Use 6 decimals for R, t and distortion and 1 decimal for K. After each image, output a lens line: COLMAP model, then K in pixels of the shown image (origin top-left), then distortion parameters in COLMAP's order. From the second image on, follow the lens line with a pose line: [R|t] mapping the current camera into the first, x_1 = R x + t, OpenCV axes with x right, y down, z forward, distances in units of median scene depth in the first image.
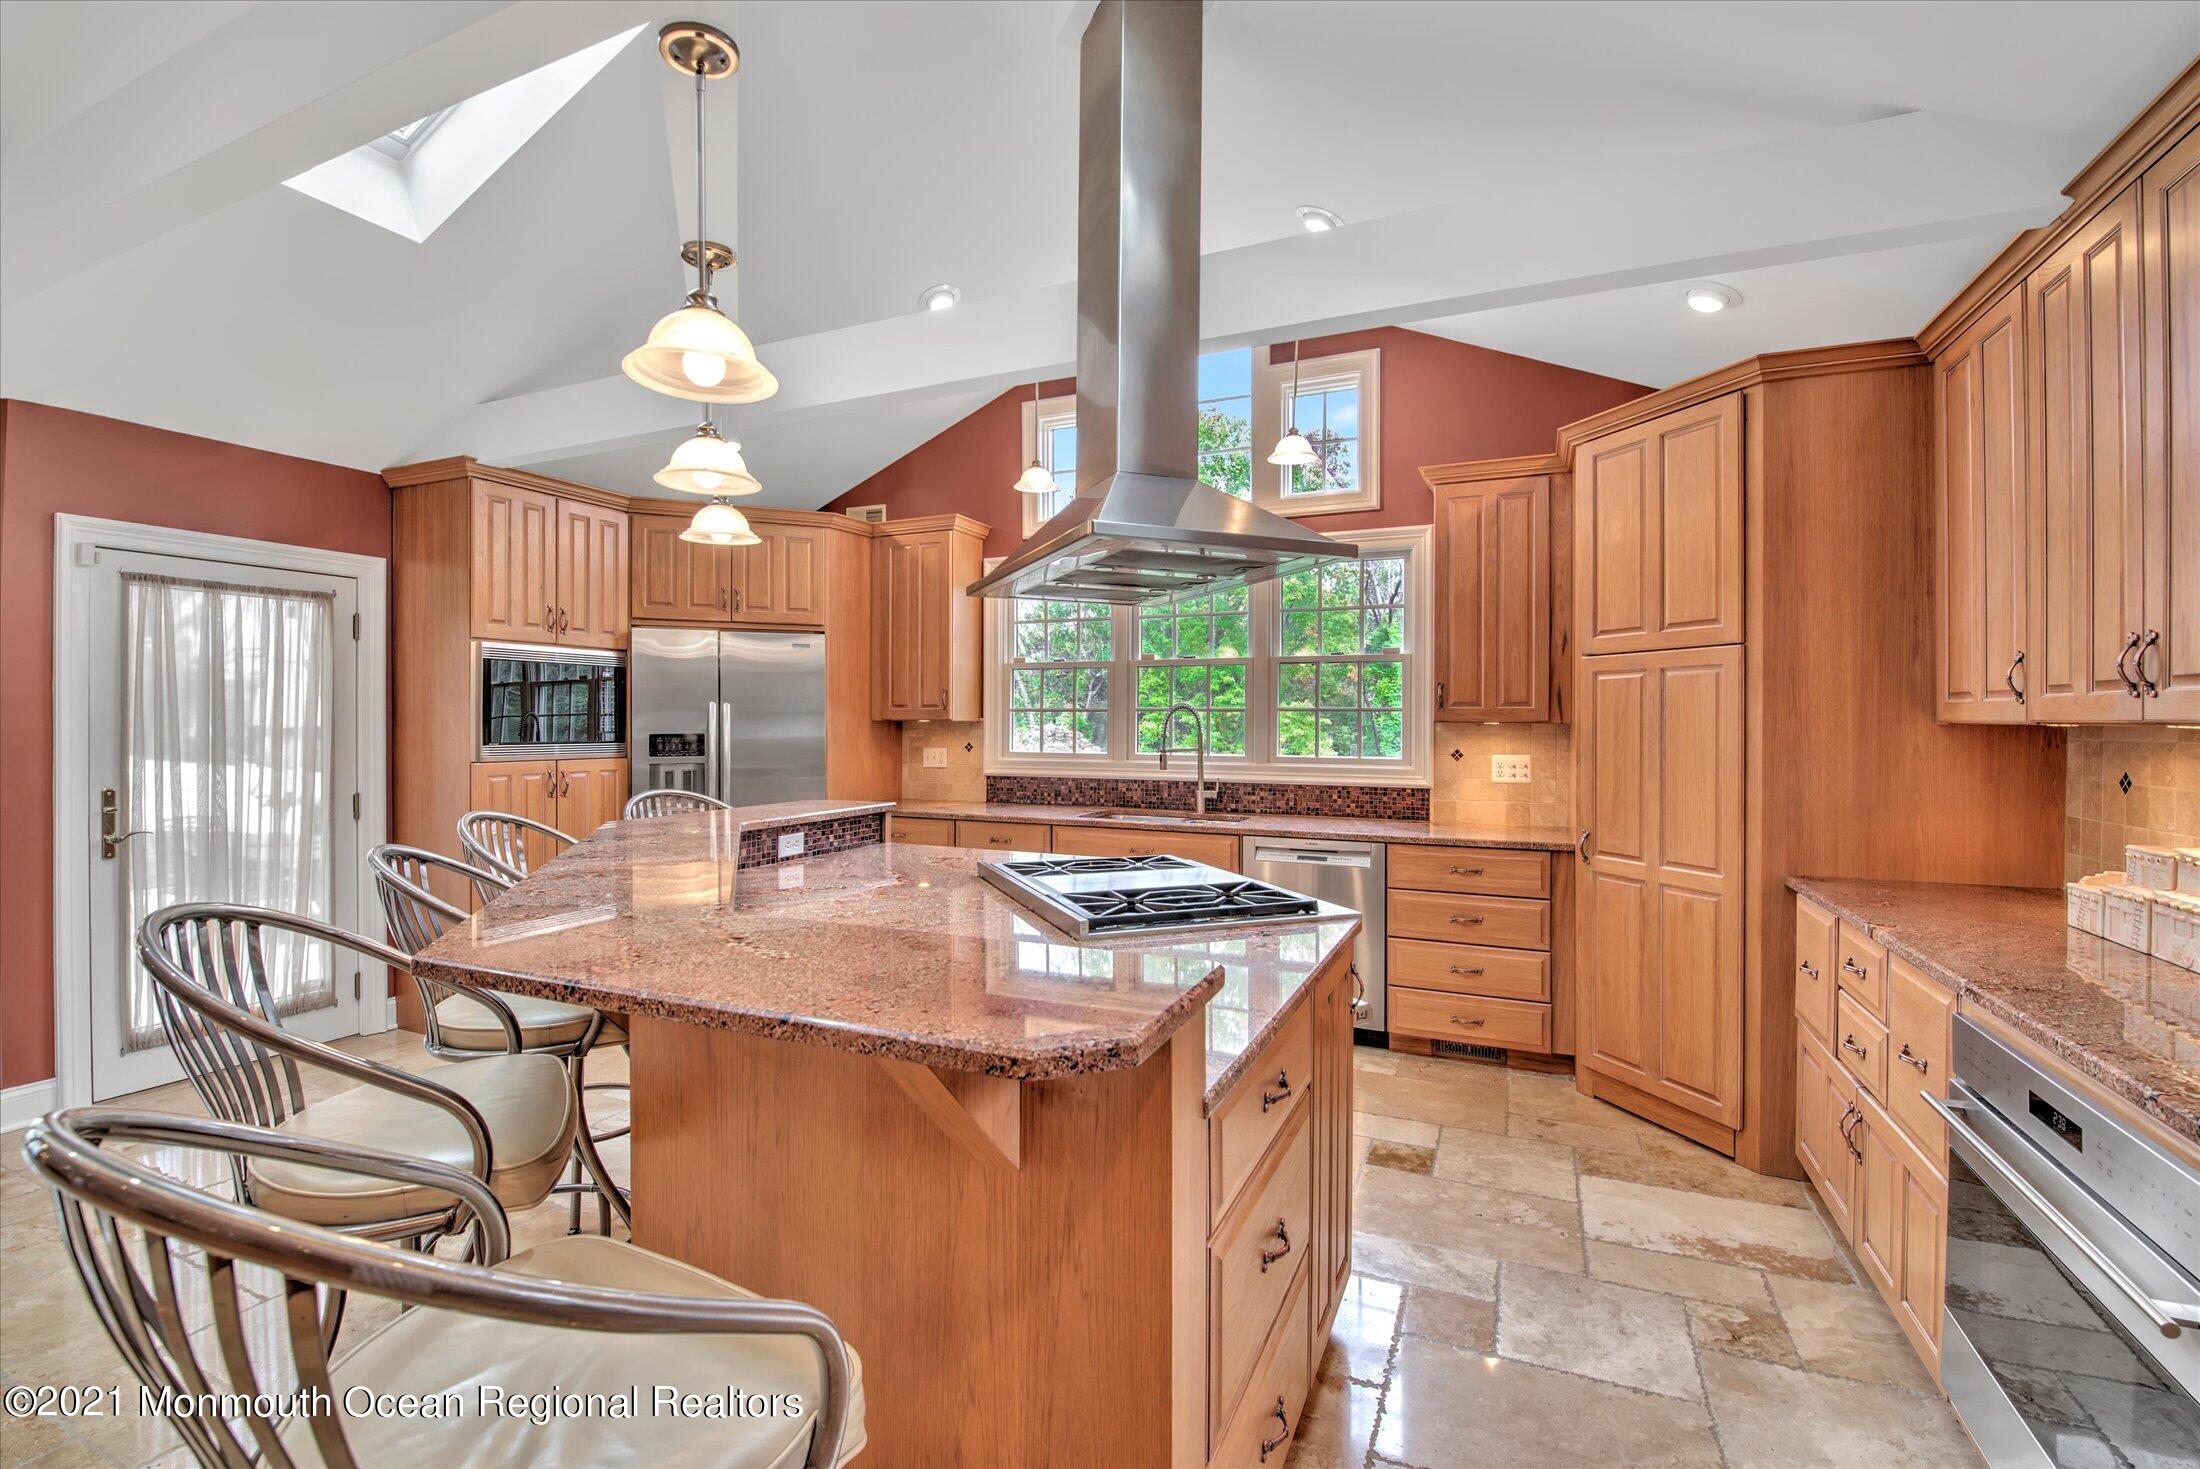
lens RADIAL K [[955.9, 0, 1100.0], [0, 955.9, 734.5], [0, 0, 1]] dist [0.001436, -0.009108]
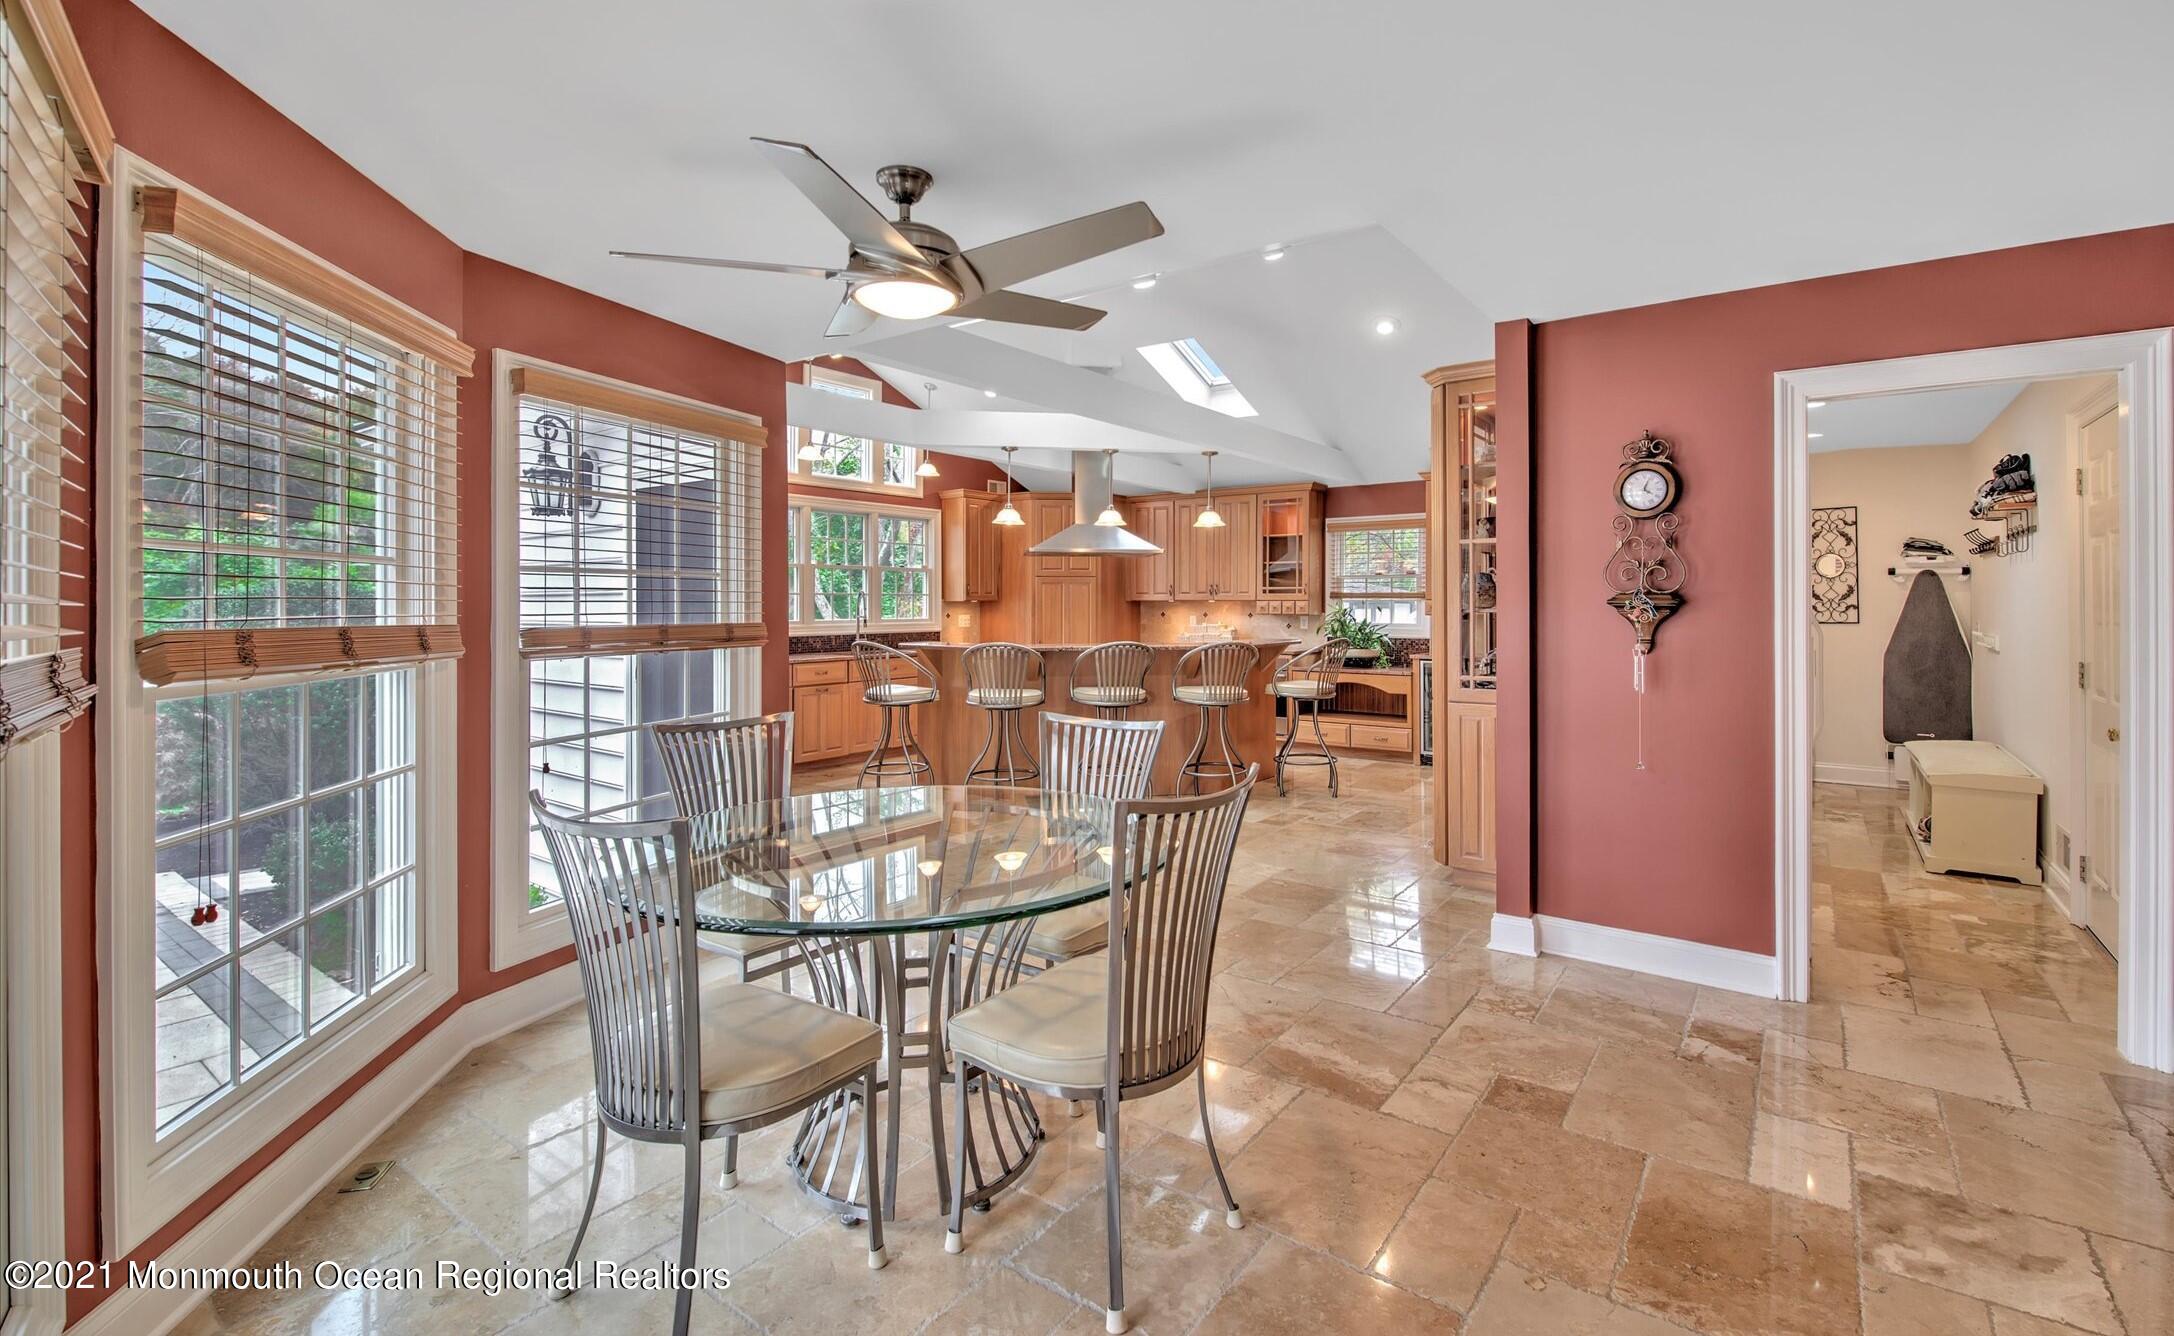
lens RADIAL K [[972.0, 0, 1093.1], [0, 972.0, 593.3], [0, 0, 1]] dist [-0.031305, -0.000262]
pose [[0.210868, 0.005460, 0.977499, -1.708680], [0.014727, 0.999853, -0.008761, -0.005831], [-0.977404, 0.016243, 0.210756, 0.185835]]
